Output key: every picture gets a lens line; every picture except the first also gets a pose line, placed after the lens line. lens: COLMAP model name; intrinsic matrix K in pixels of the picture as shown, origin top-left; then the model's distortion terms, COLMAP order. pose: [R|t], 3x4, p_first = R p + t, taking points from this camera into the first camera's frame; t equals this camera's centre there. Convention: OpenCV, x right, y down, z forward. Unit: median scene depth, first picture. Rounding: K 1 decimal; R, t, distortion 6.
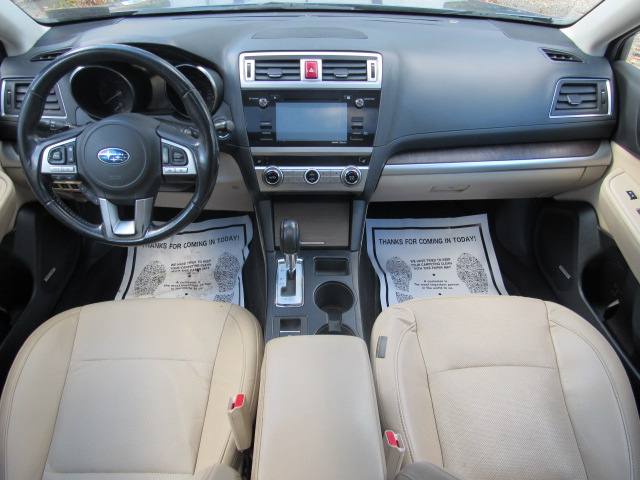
lens RADIAL K [[471.7, 0, 320.1], [0, 471.7, 241.5], [0, 0, 1]] dist [-0.009426, -0.002201]
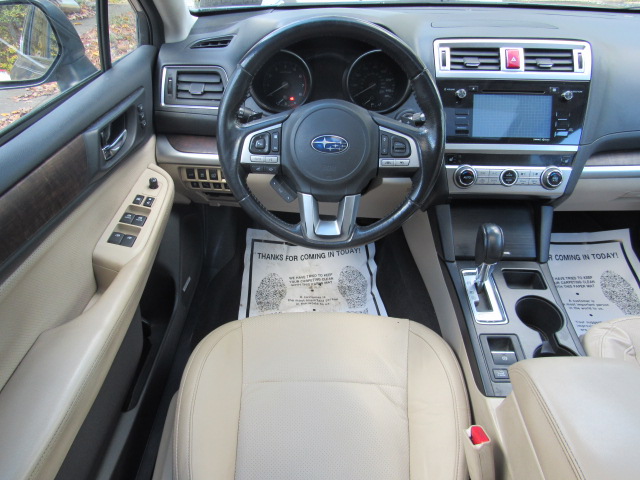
lens RADIAL K [[468.7, 0, 318.9], [0, 468.7, 238.8], [0, 0, 1]] dist [-0.001824, 0.002089]
pose [[0.999763, 0.016134, -0.014605, -0.369475], [-0.016930, 0.998282, -0.056088, 0.034971], [0.013674, 0.056322, 0.998319, 0.119895]]
